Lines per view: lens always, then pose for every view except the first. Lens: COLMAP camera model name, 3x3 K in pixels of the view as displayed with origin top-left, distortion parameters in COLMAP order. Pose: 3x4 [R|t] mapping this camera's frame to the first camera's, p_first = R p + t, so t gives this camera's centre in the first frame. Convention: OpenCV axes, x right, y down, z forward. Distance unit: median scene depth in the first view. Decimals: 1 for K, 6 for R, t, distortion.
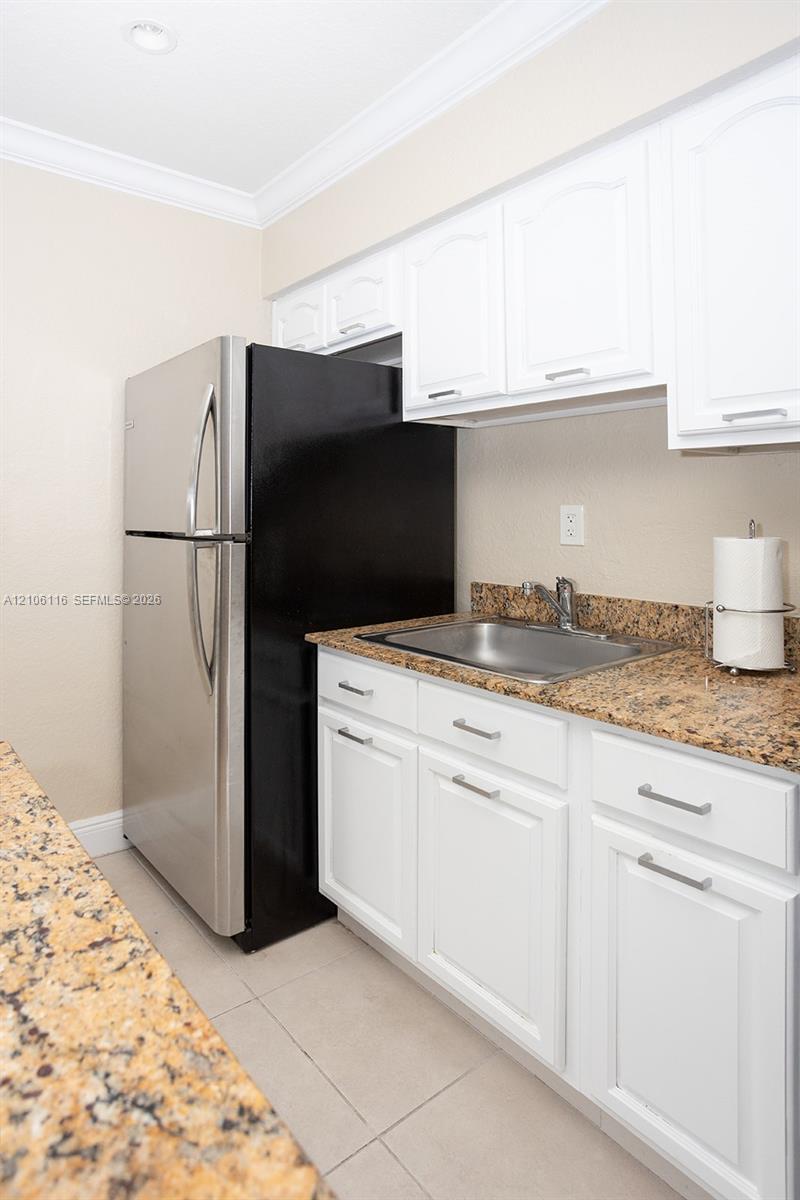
lens RADIAL K [[703.1, 0, 384.6], [0, 703.1, 493.3], [0, 0, 1]] dist [-0.012115, 0.004161]
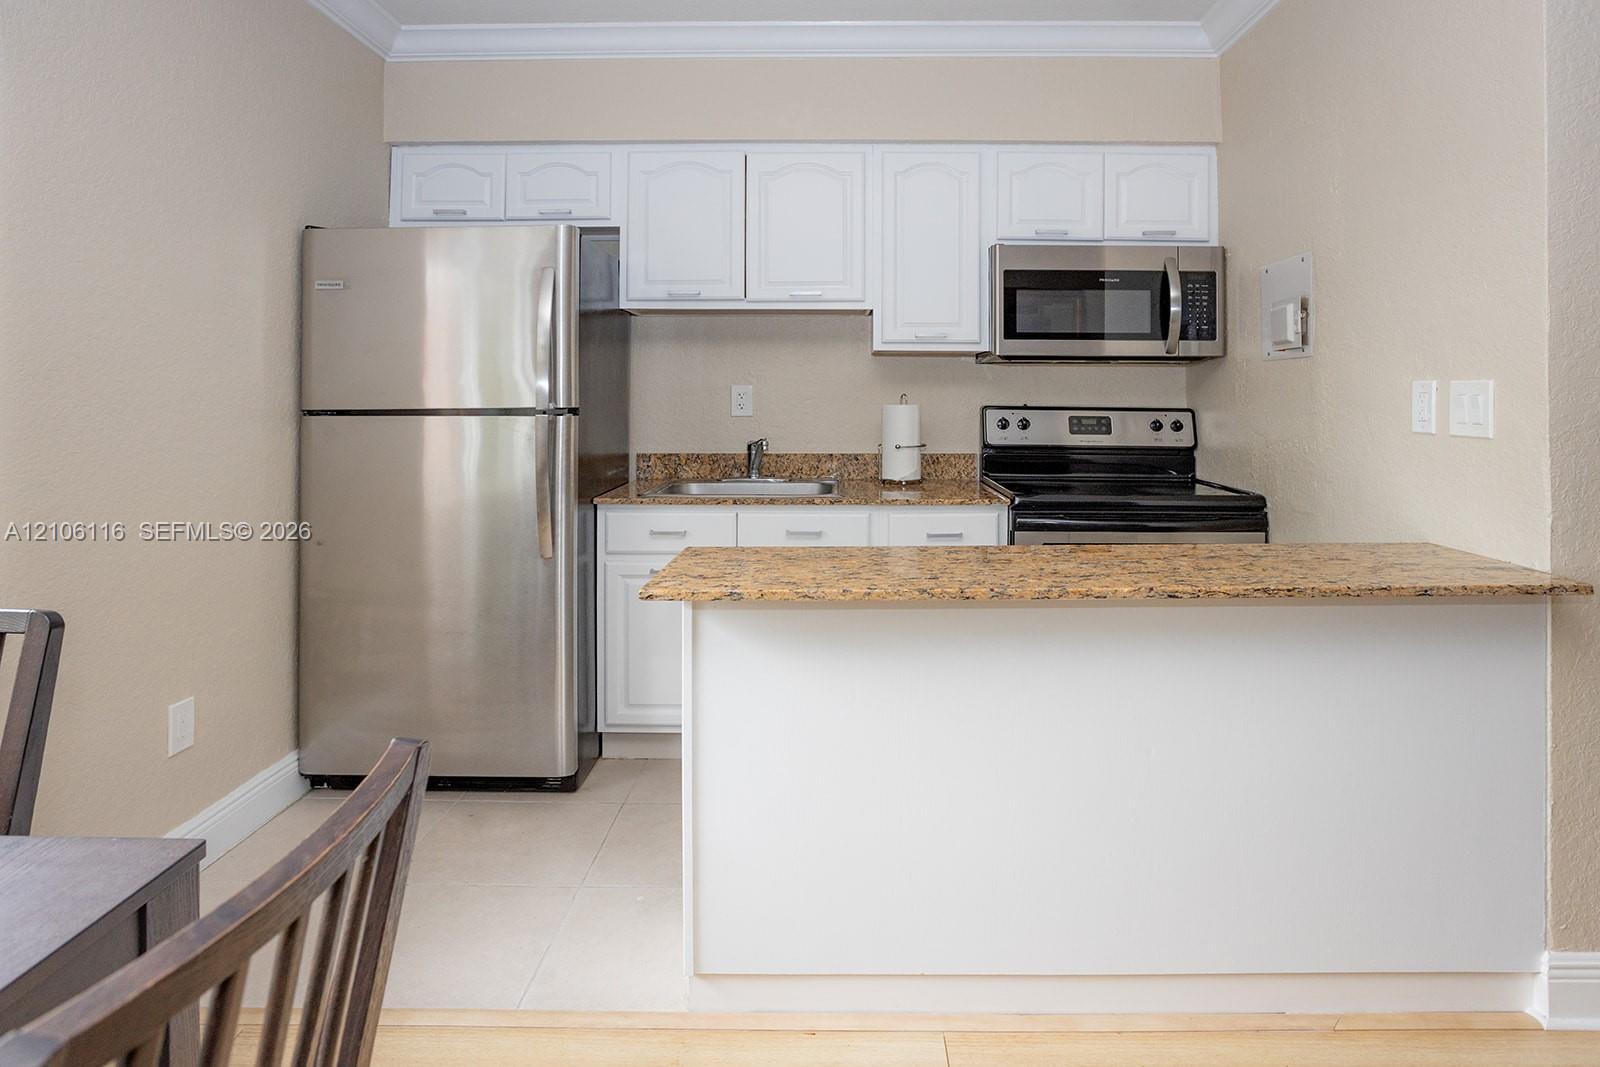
lens RADIAL K [[966.5, 0, 782.4], [0, 966.5, 389.1], [0, 0, 1]] dist [-0.024565, -0.001289]
pose [[0.627976, 0.010958, 0.778156, -1.142592], [-0.019505, 0.999808, 0.001661, 0.020968], [-0.777988, -0.016221, 0.628069, -0.176049]]
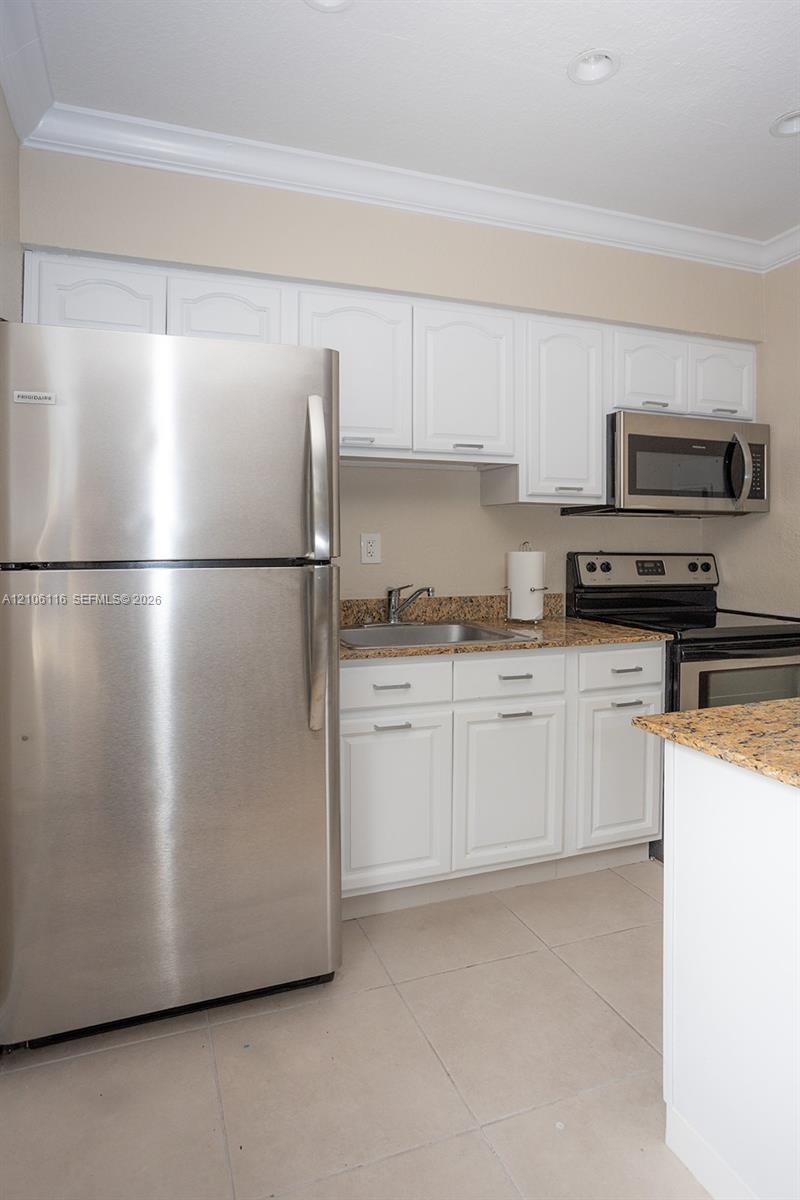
lens RADIAL K [[703.1, 0, 366.6], [0, 703.1, 544.8], [0, 0, 1]] dist [-0.012115, 0.004161]
pose [[0.310085, 0.004995, 0.950696, -1.091483], [-0.019268, 0.999814, 0.001032, 0.039387], [-0.950514, -0.018638, 0.310123, 0.640714]]
